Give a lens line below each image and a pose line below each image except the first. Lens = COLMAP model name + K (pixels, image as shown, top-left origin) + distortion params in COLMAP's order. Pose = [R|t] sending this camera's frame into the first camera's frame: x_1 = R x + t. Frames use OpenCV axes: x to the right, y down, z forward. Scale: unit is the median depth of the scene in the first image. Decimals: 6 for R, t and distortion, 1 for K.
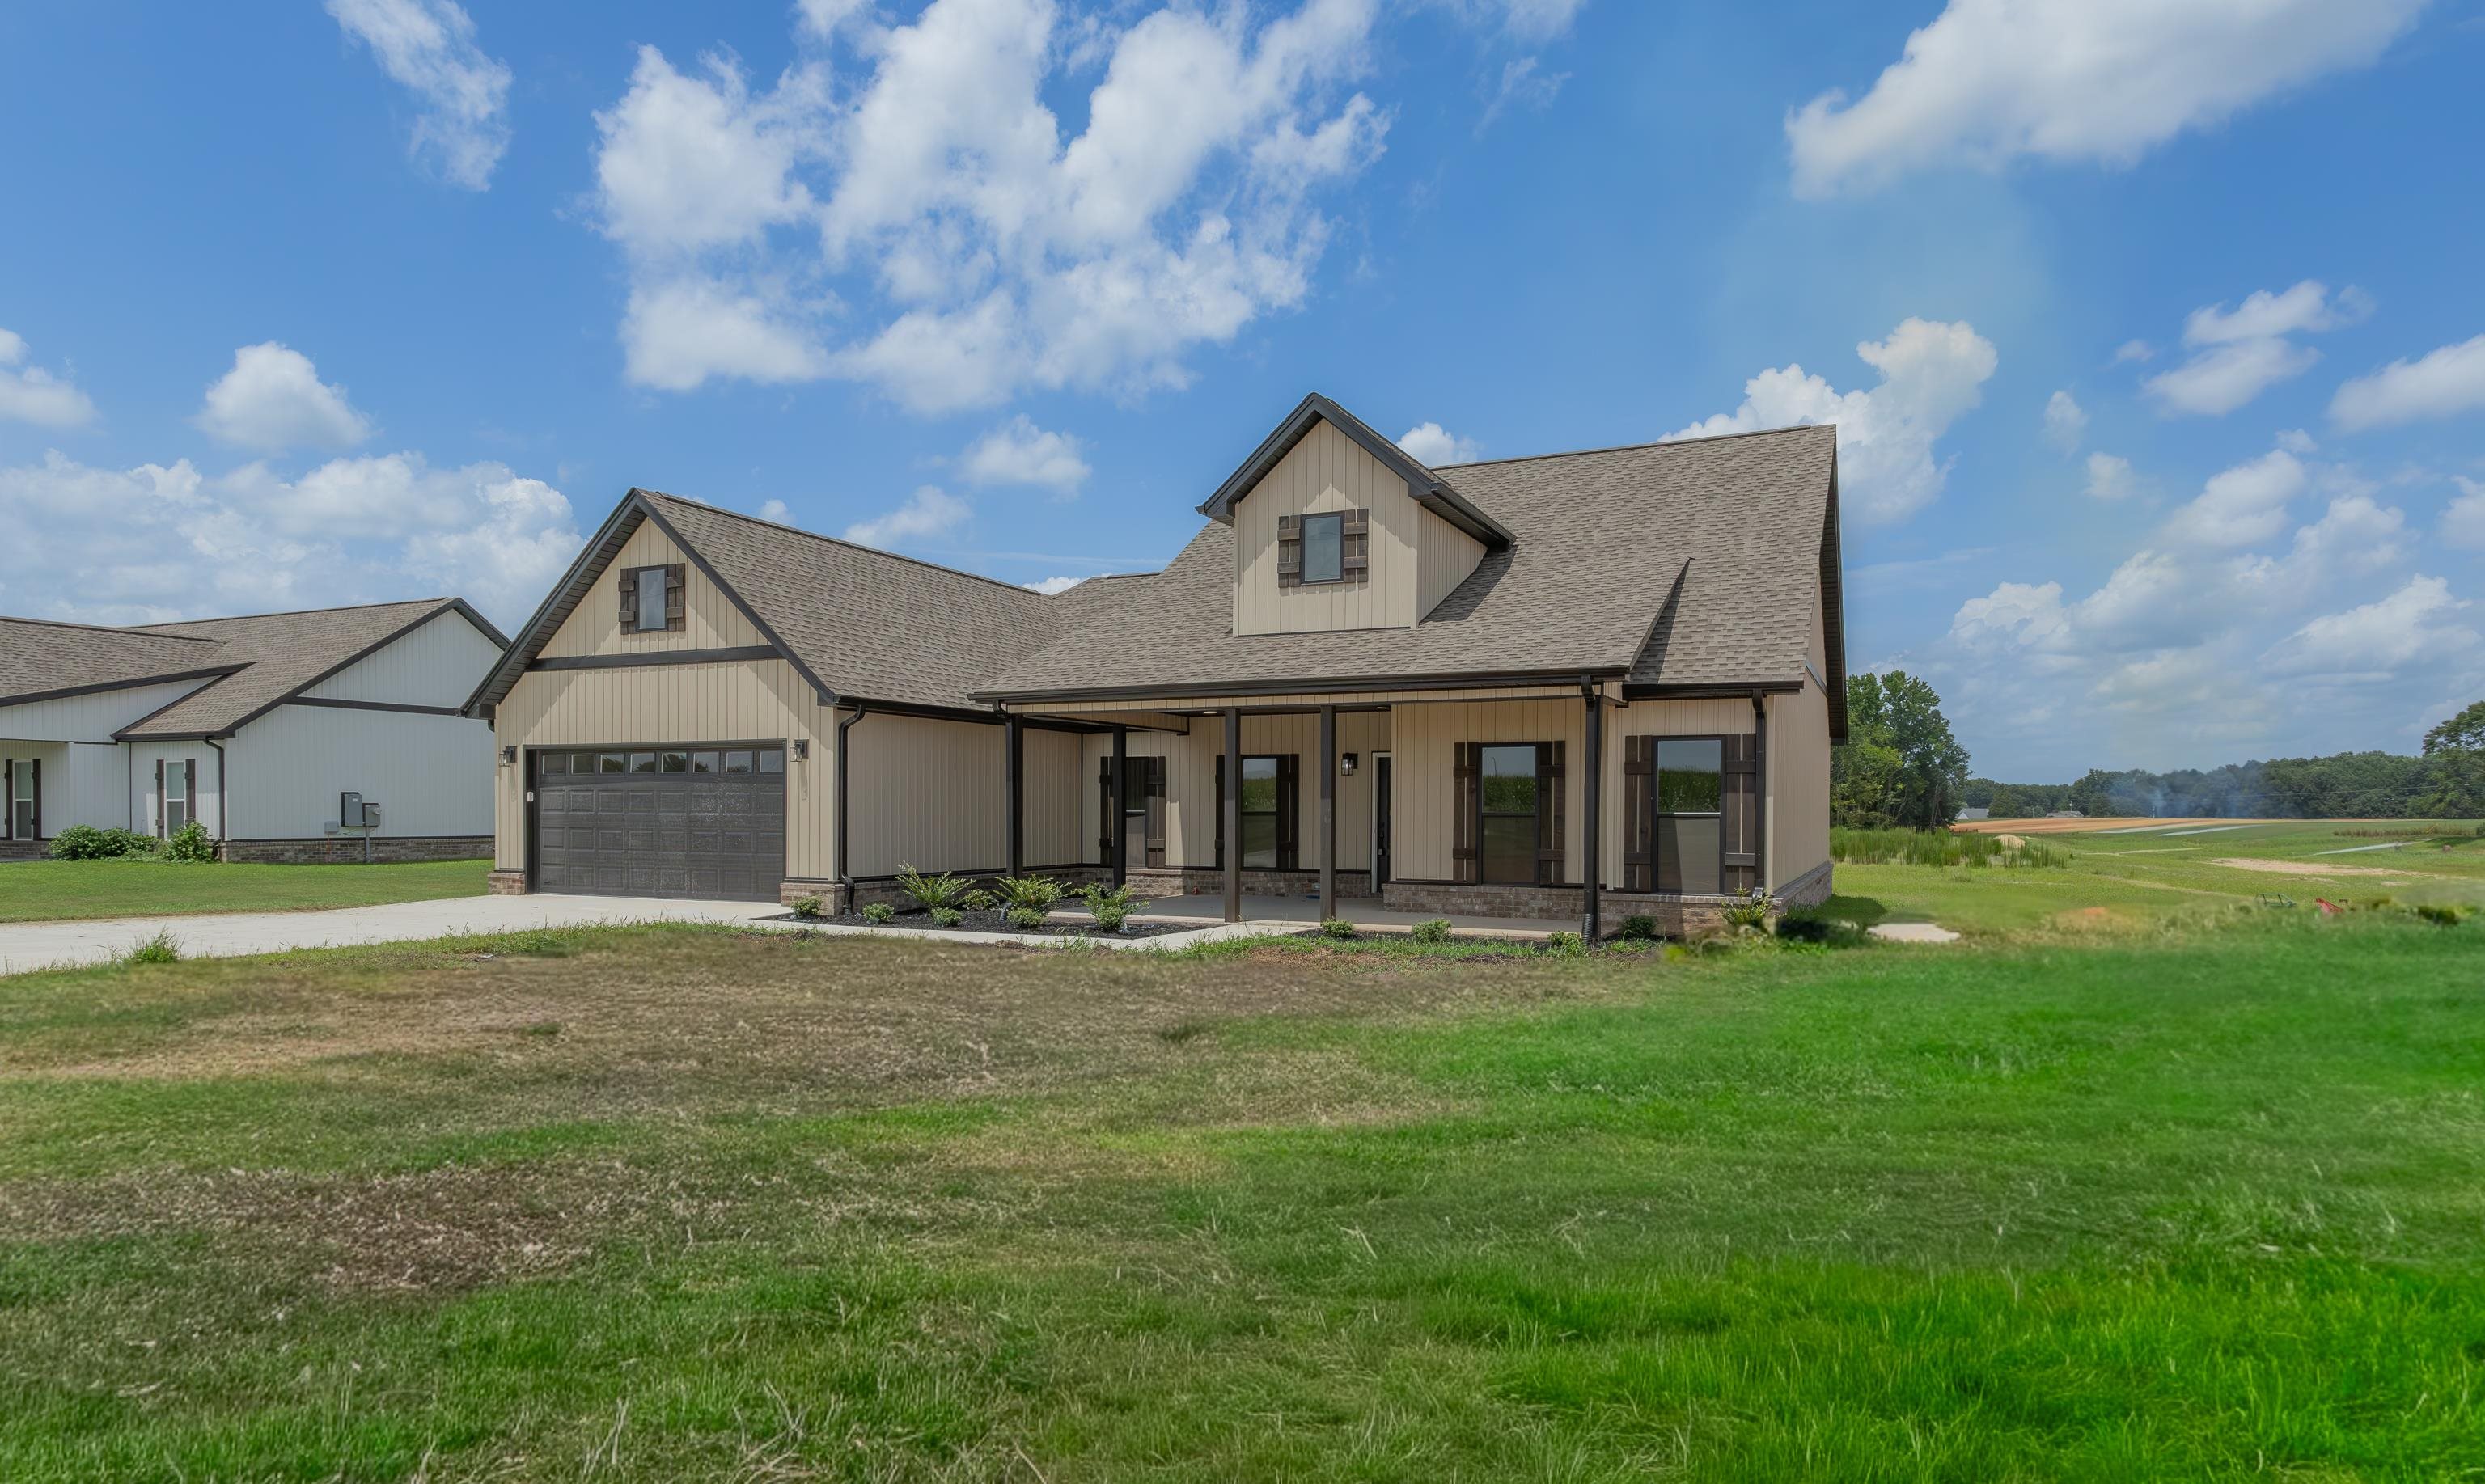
lens RADIAL K [[1406.7, 0, 1240.5], [0, 1406.7, 827.2], [0, 0, 1]] dist [0.003698, 0.000426]
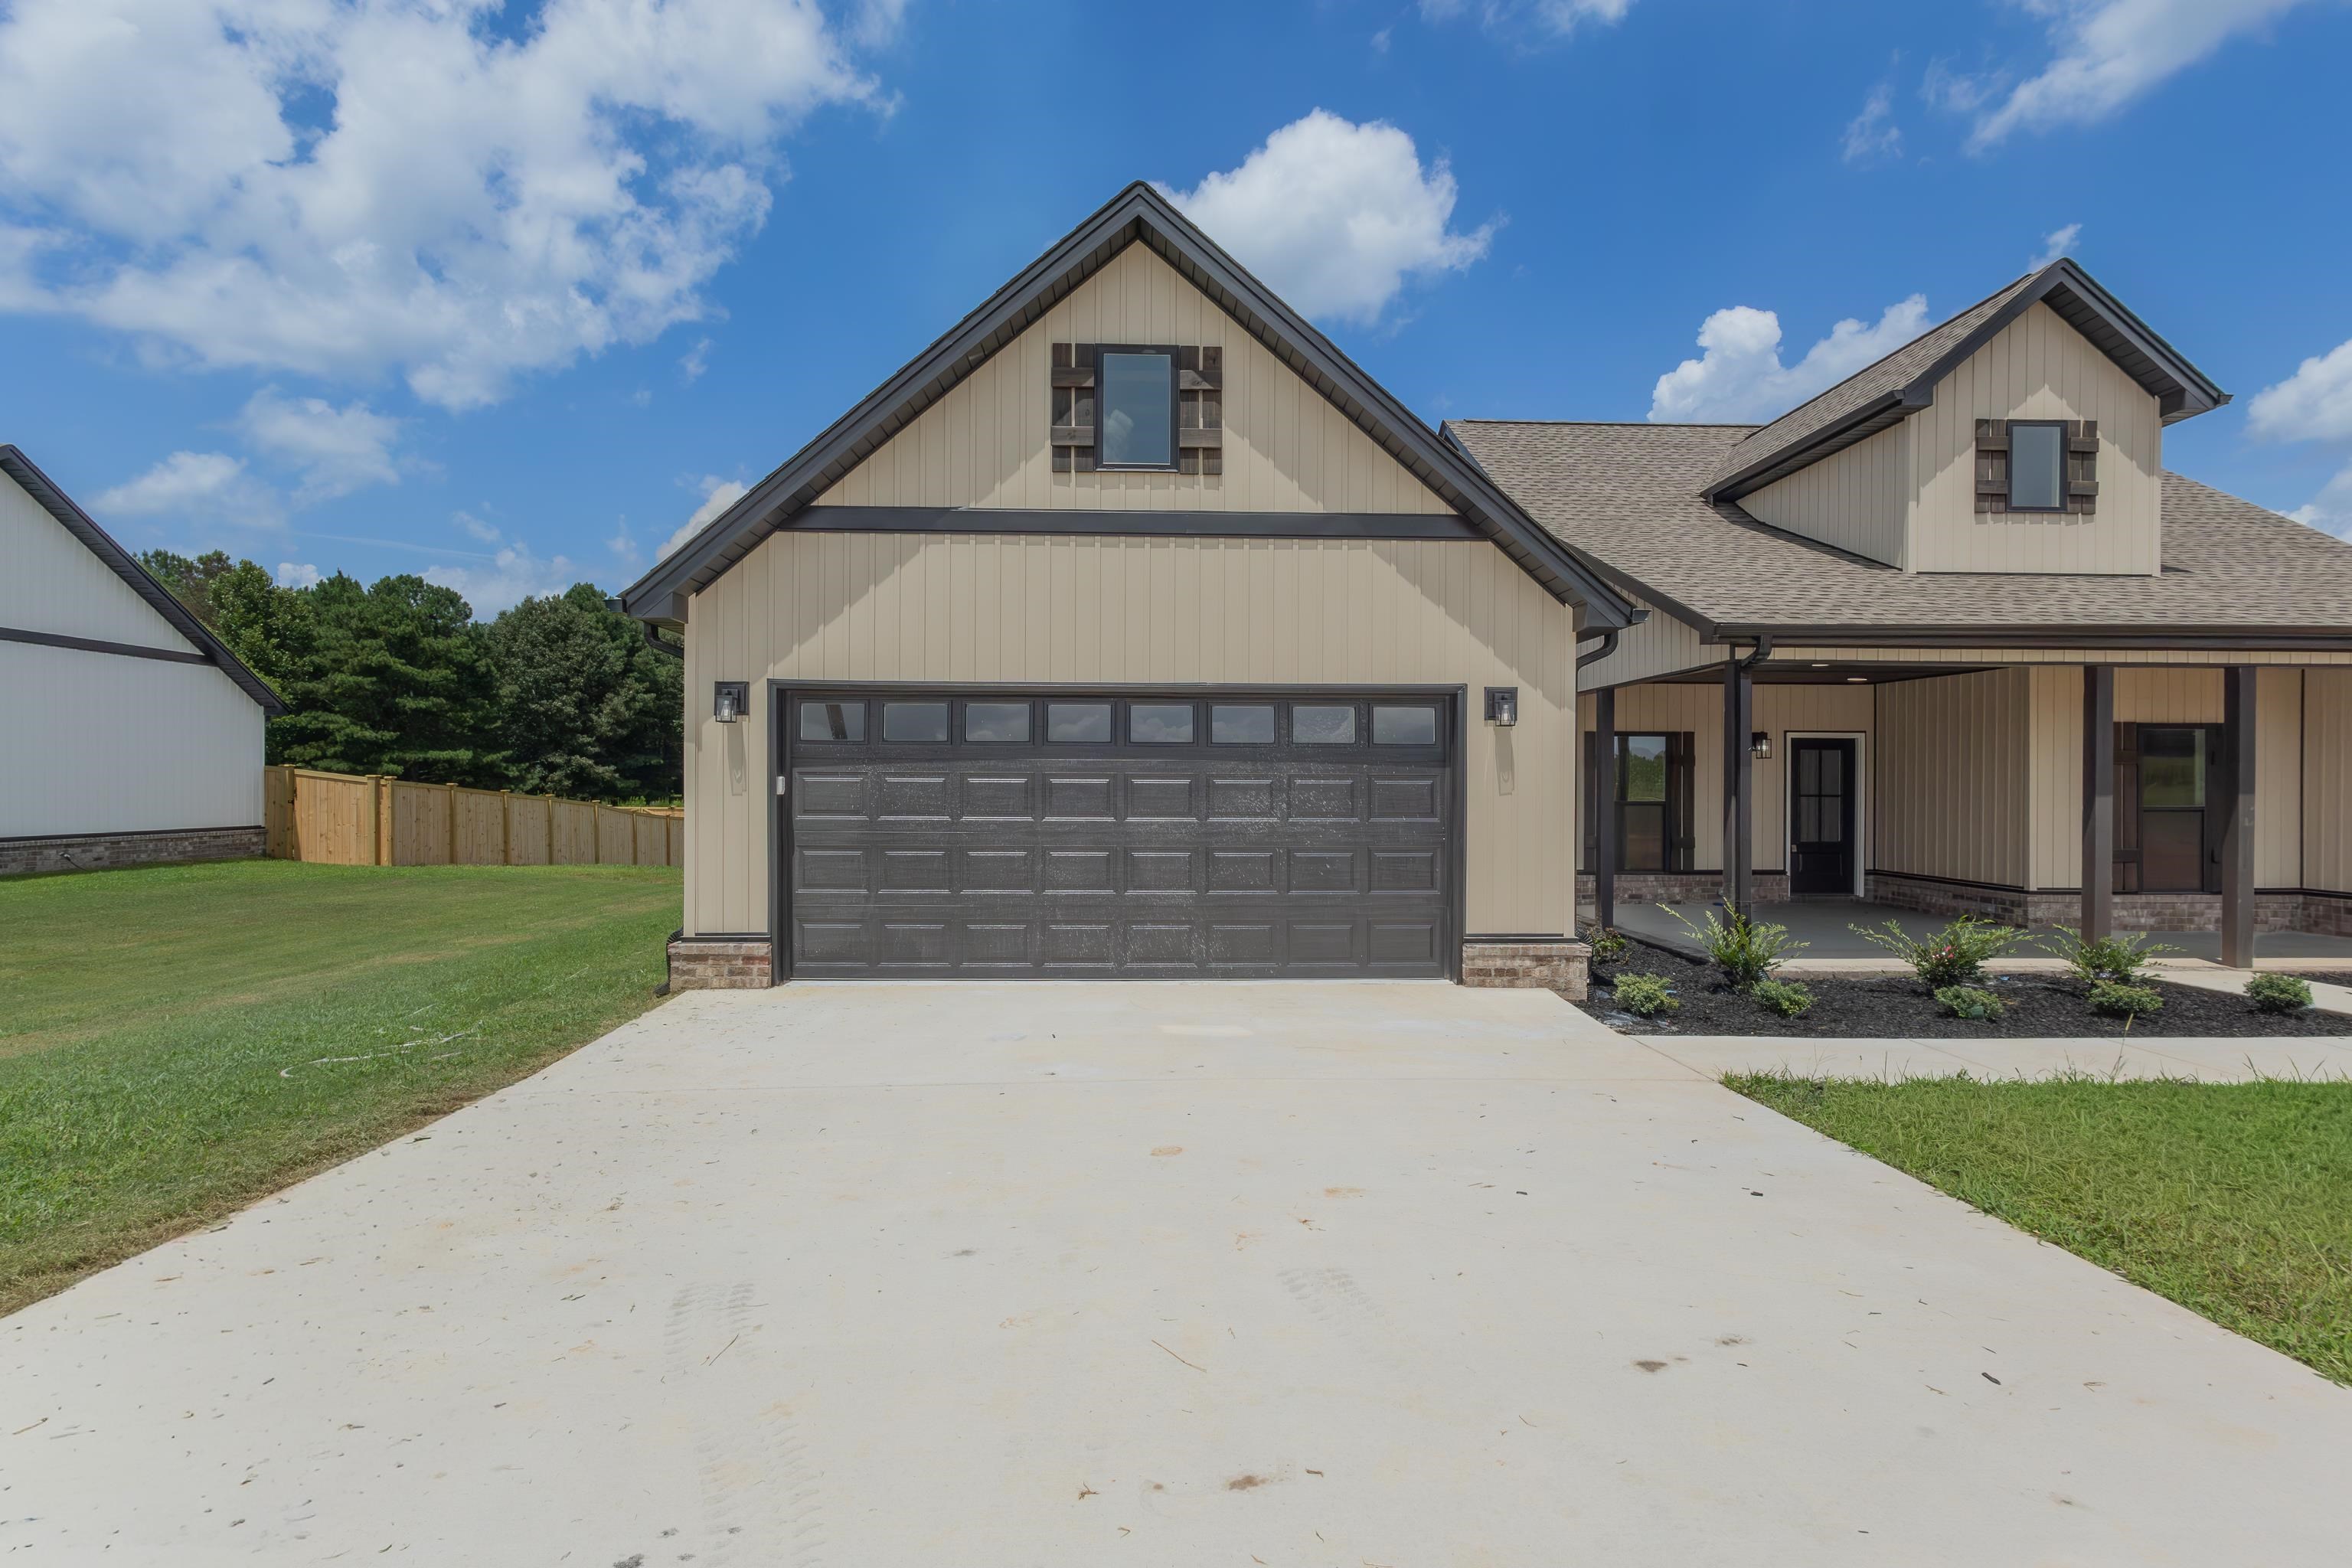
lens RADIAL K [[1089.1, 0, 1176.0], [0, 1089.1, 784.0], [0, 0, 1]] dist [0.000946, 0.000265]
pose [[0.890734, 0.000039, 0.454525, -0.599066], [0.004953, 0.999940, -0.009792, -0.019124], [-0.454498, 0.010974, 0.890680, 0.646673]]
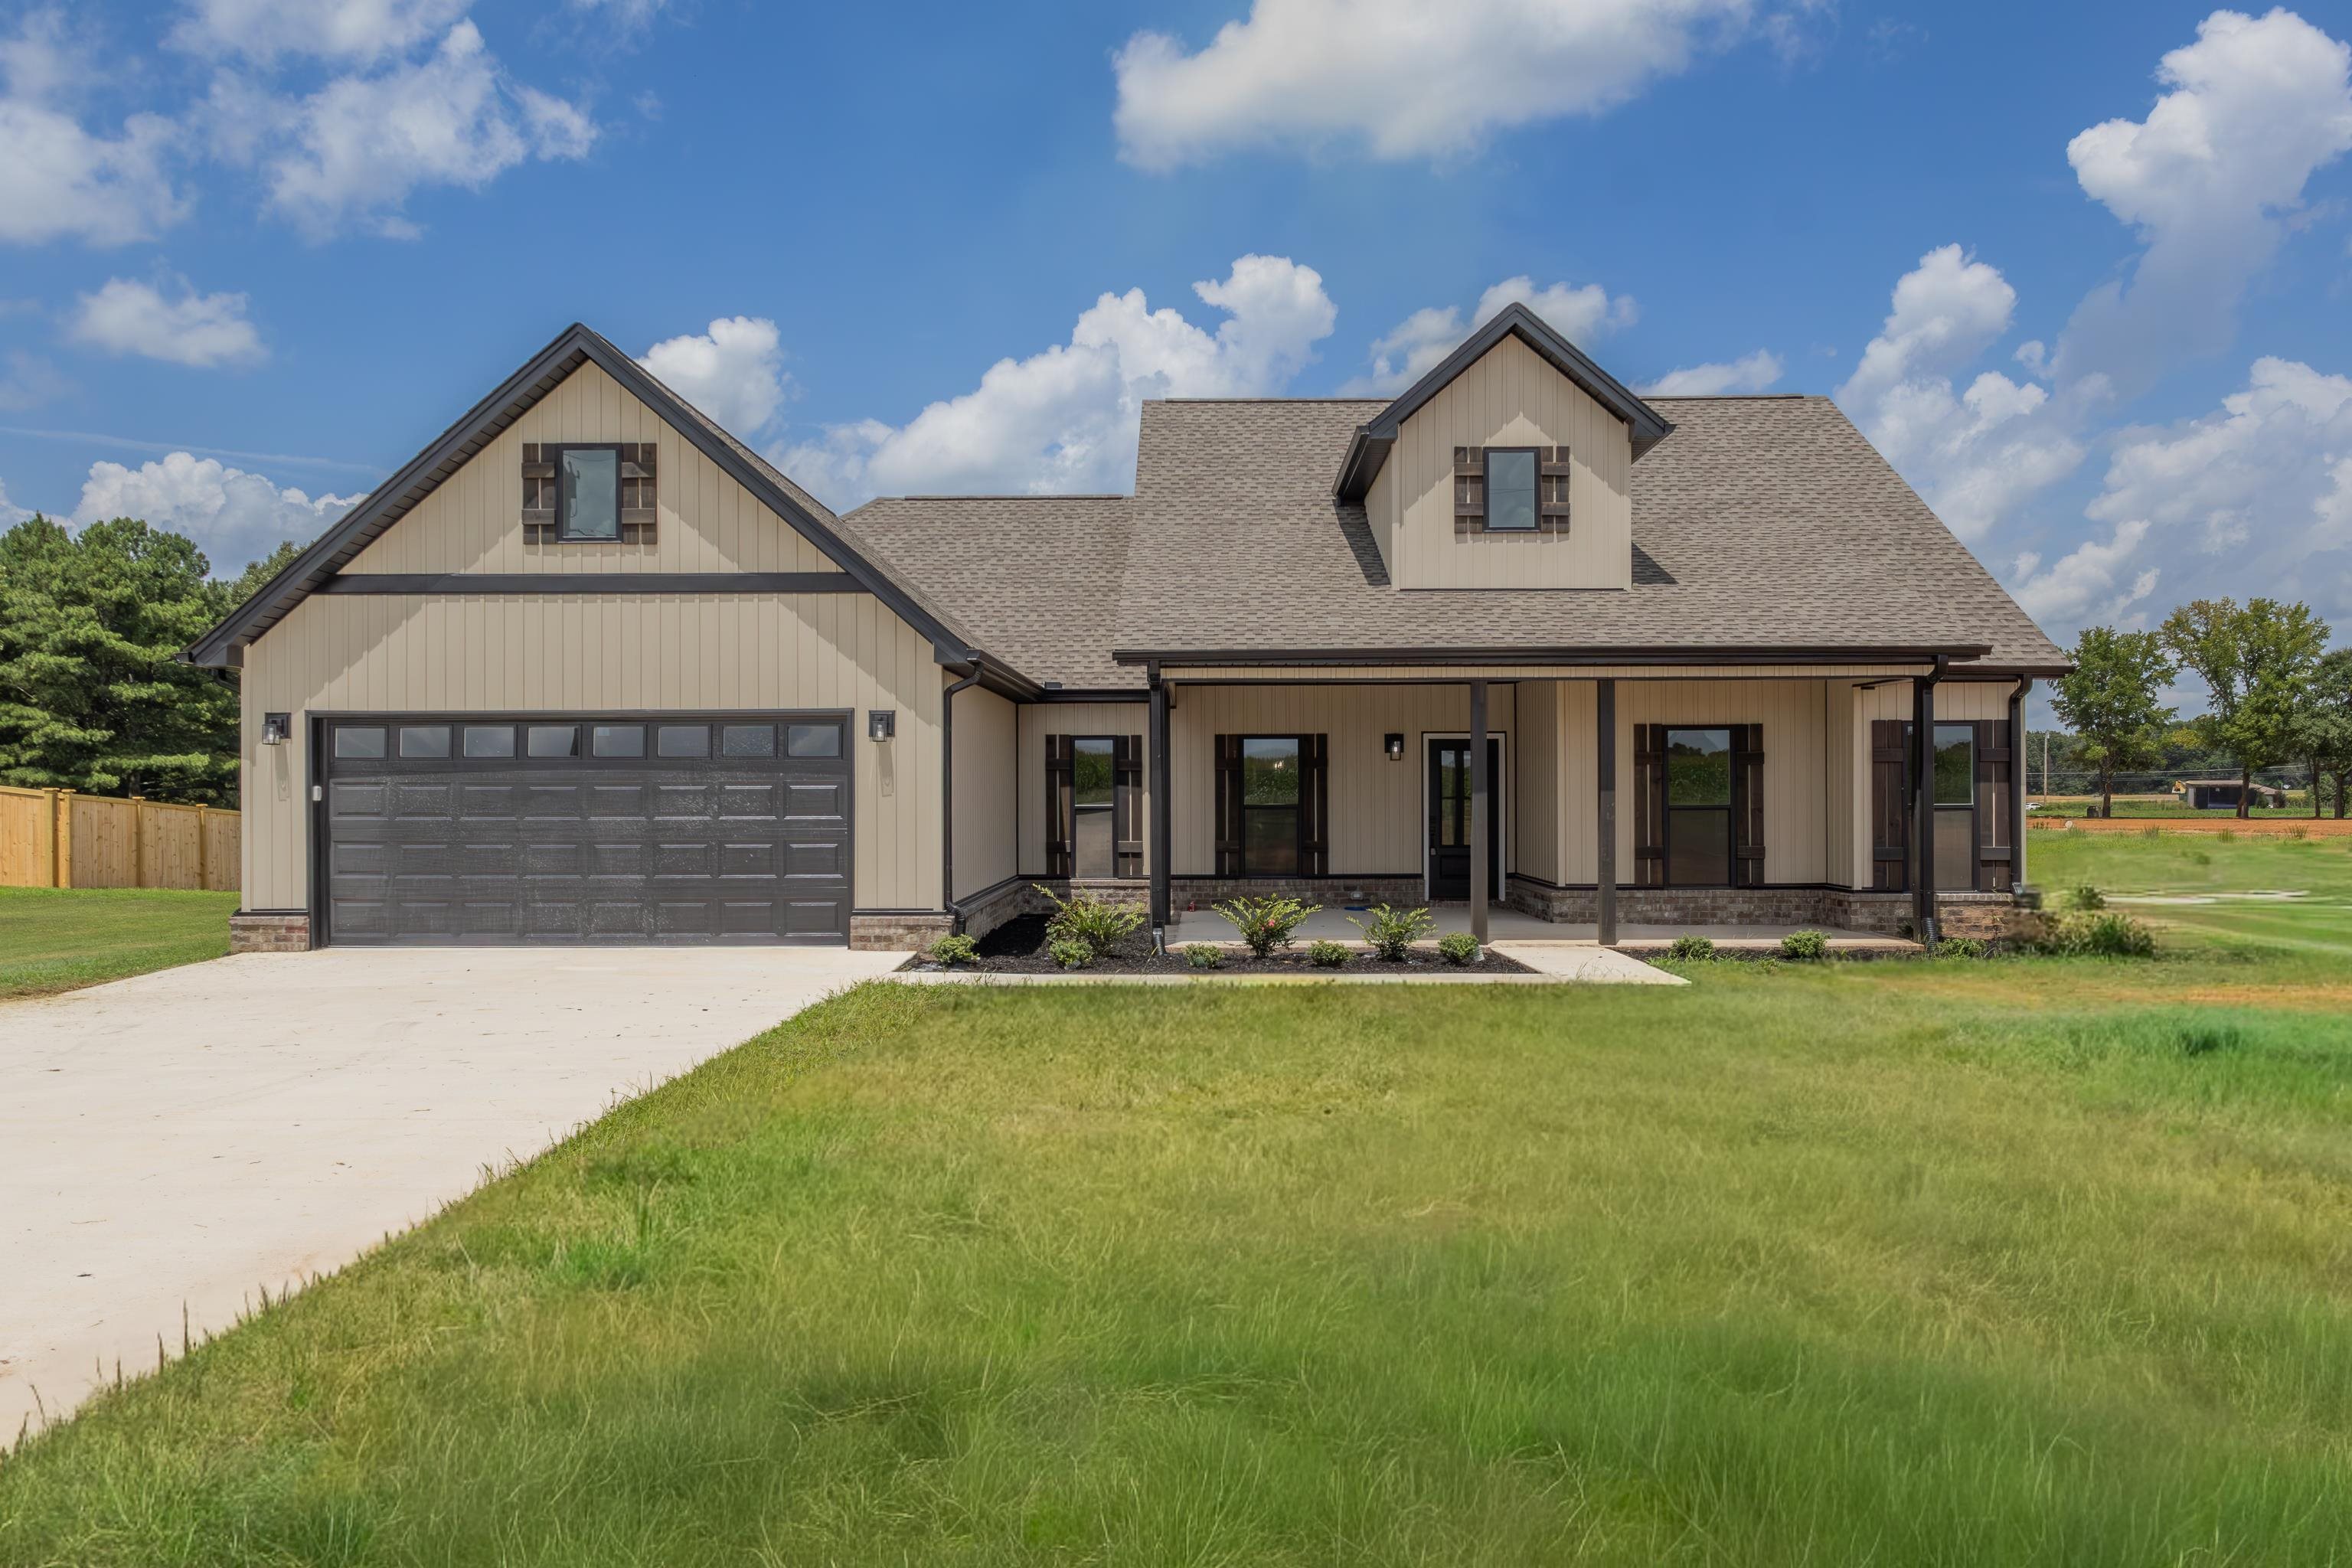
lens RADIAL K [[1625.2, 0, 1176.0], [0, 1625.2, 784.0], [0, 0, 1]] dist [-0.002445, -0.002126]
pose [[0.910992, -0.004369, 0.412401, -0.490838], [0.011946, 0.999804, -0.015795, -0.010580], [-0.412251, 0.019316, 0.910866, 0.199343]]
